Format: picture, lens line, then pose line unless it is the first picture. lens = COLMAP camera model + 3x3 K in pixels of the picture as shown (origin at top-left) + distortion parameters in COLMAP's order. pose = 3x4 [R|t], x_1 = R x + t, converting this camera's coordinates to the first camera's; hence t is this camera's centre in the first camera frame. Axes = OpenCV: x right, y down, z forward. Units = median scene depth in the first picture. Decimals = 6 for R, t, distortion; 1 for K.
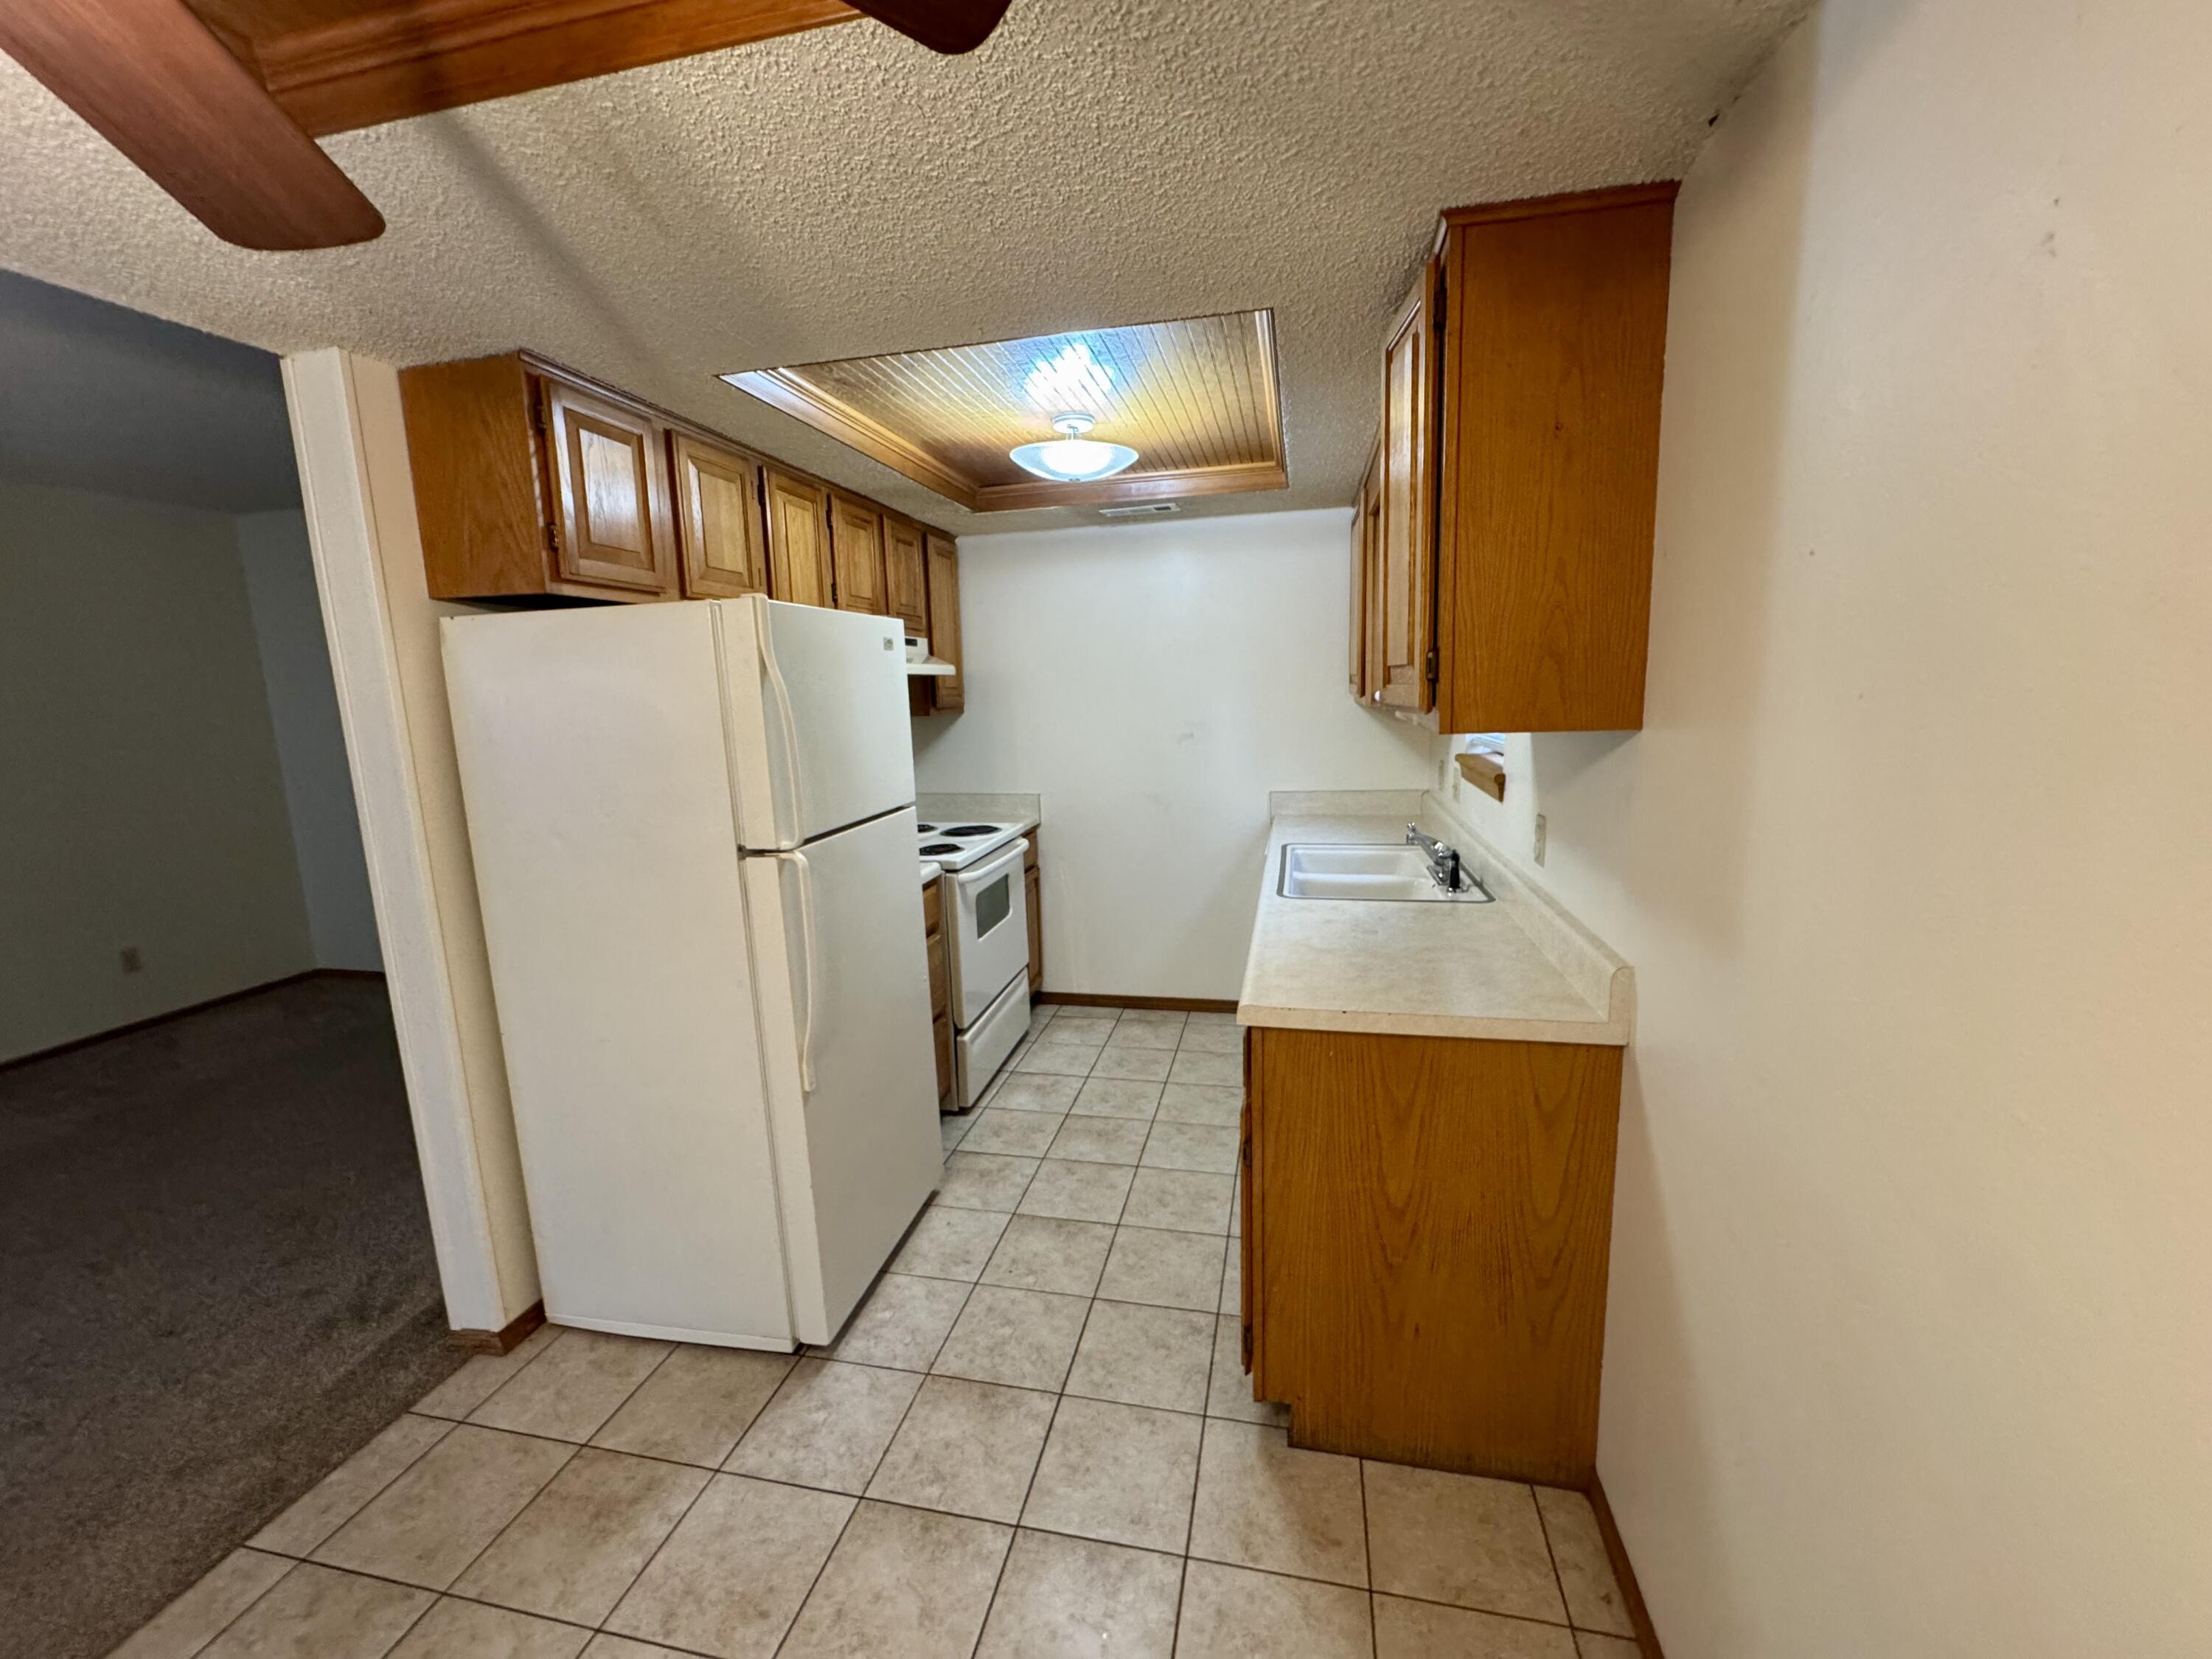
lens RADIAL K [[883.0, 0, 1104.3], [0, 883.0, 831.3], [0, 0, 1]] dist [-0.004798, 0.000103]
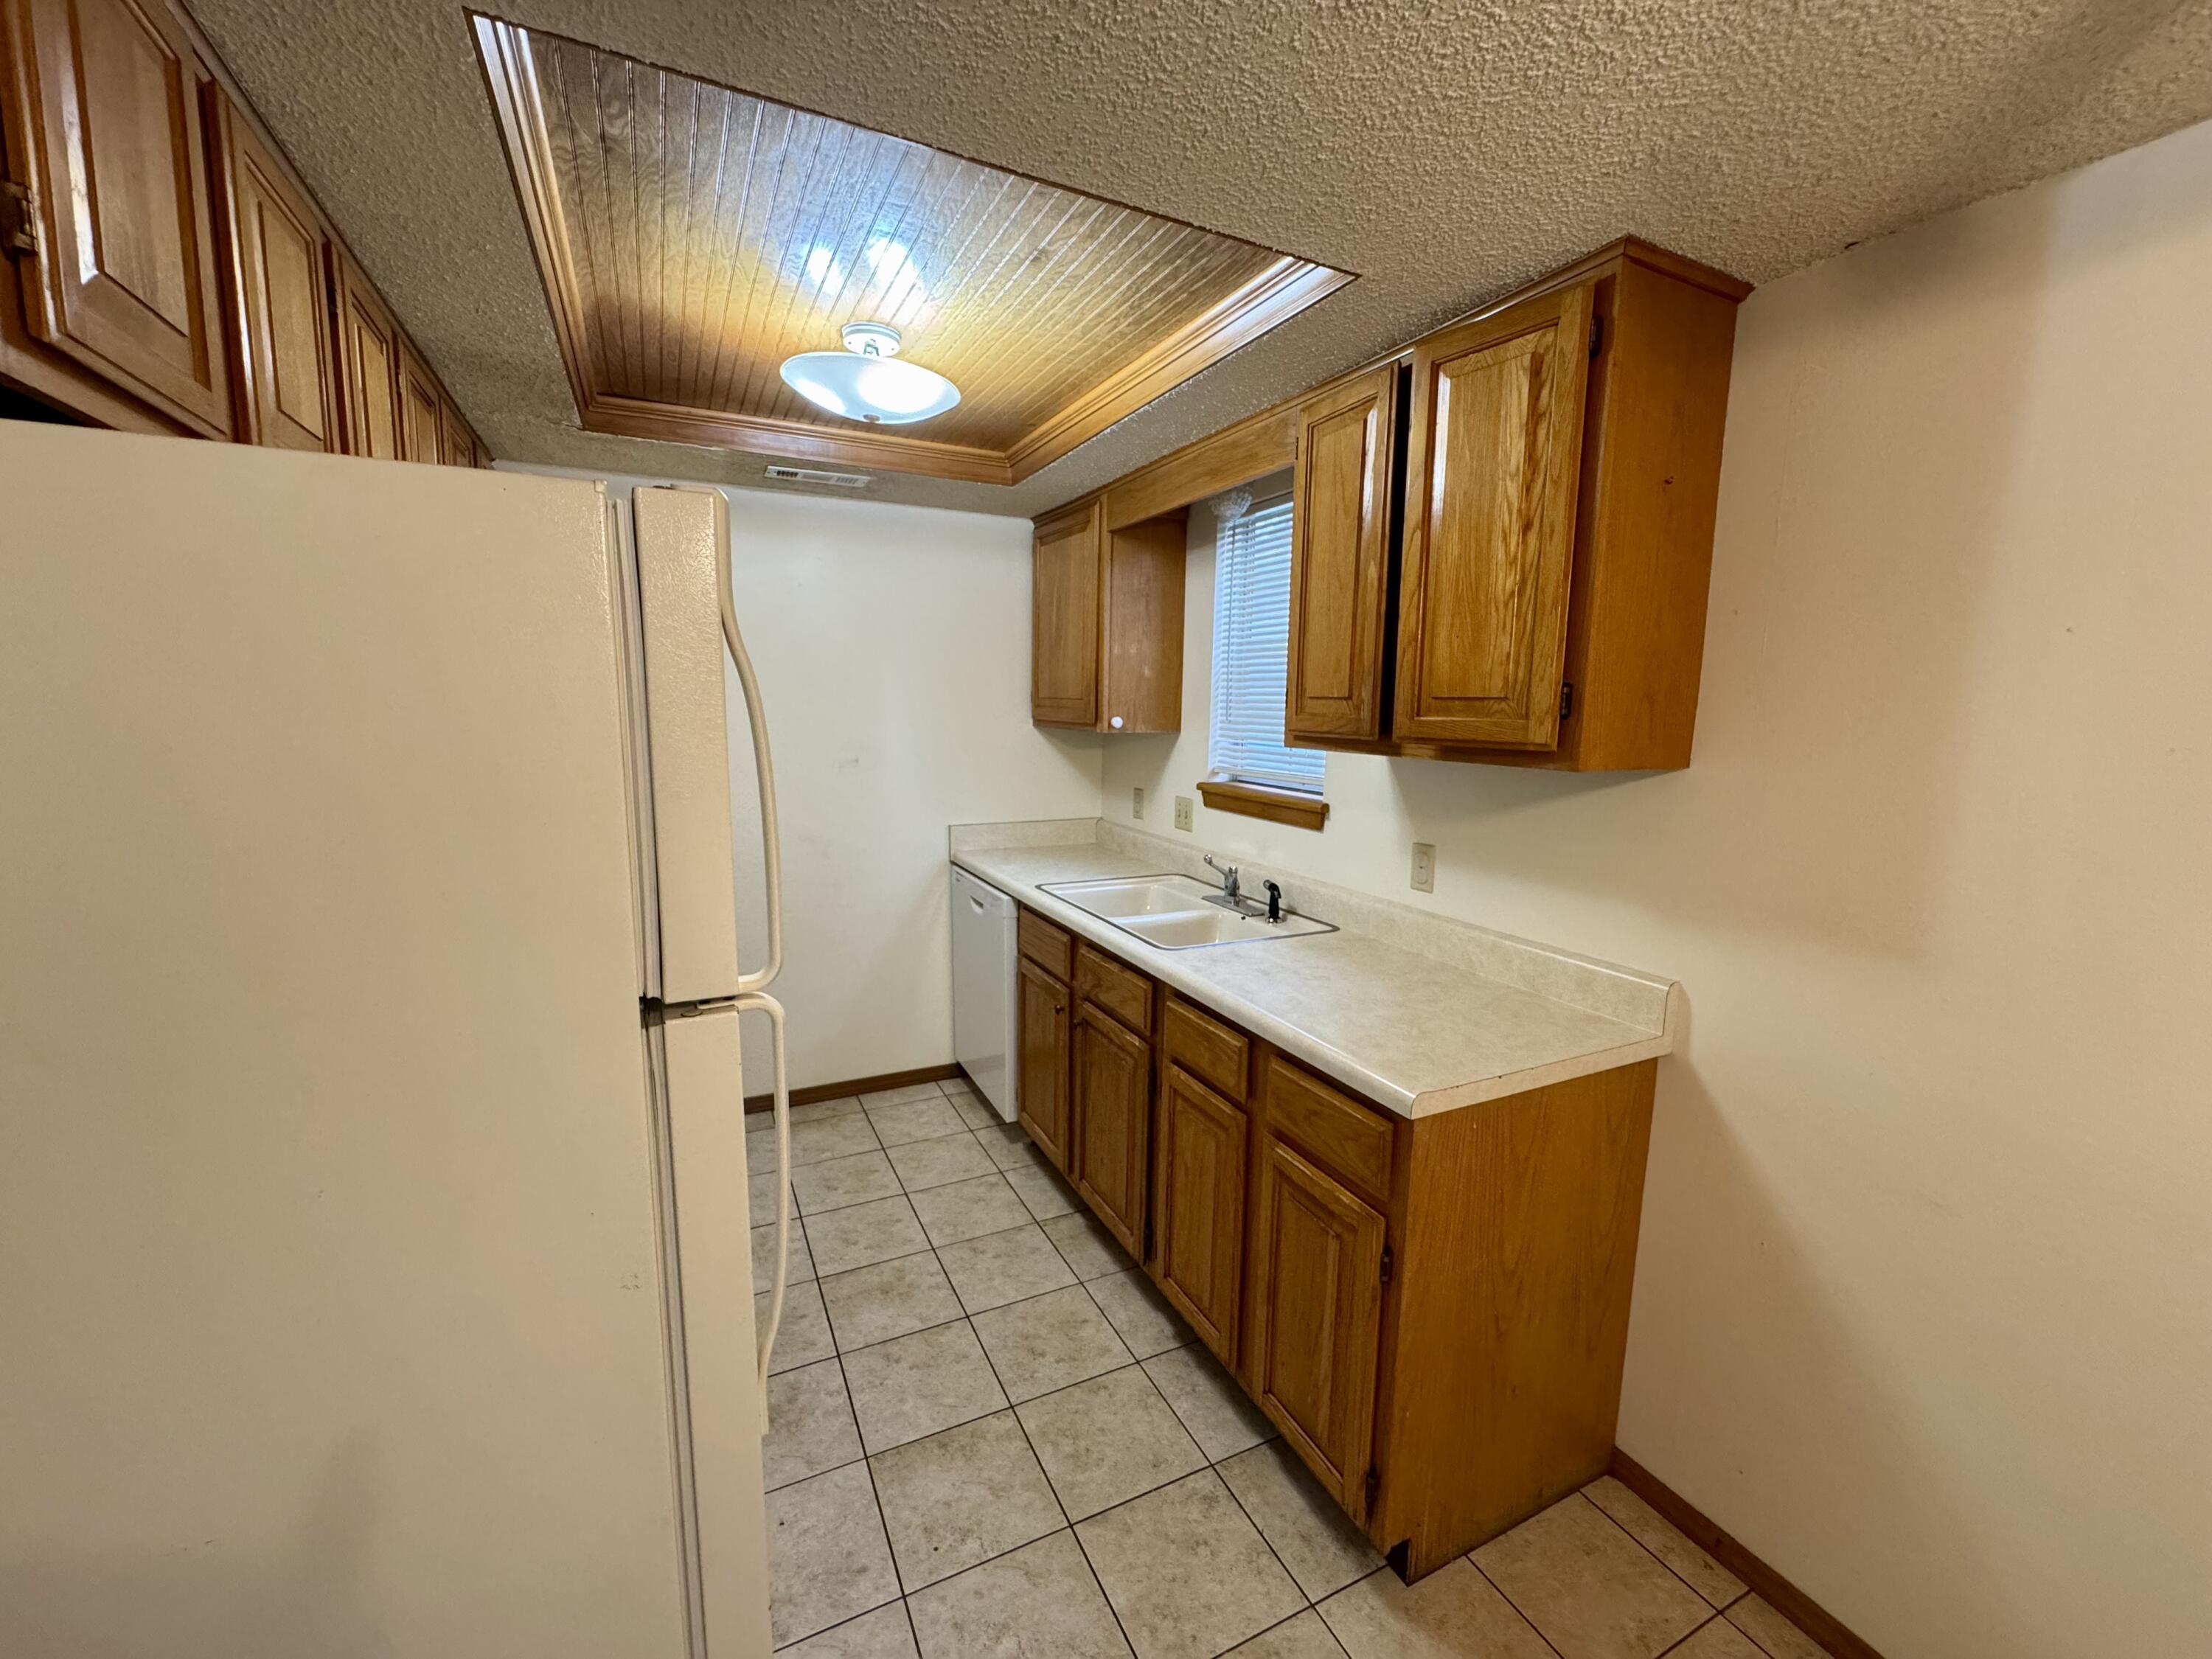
lens RADIAL K [[883.0, 0, 1100.5], [0, 883.0, 830.2], [0, 0, 1]] dist [-0.004798, 0.000103]
pose [[0.780267, -0.043938, 0.623902, -0.469526], [0.059573, 0.998215, -0.004205, -0.053766], [-0.622603, 0.040448, 0.781492, 0.419533]]
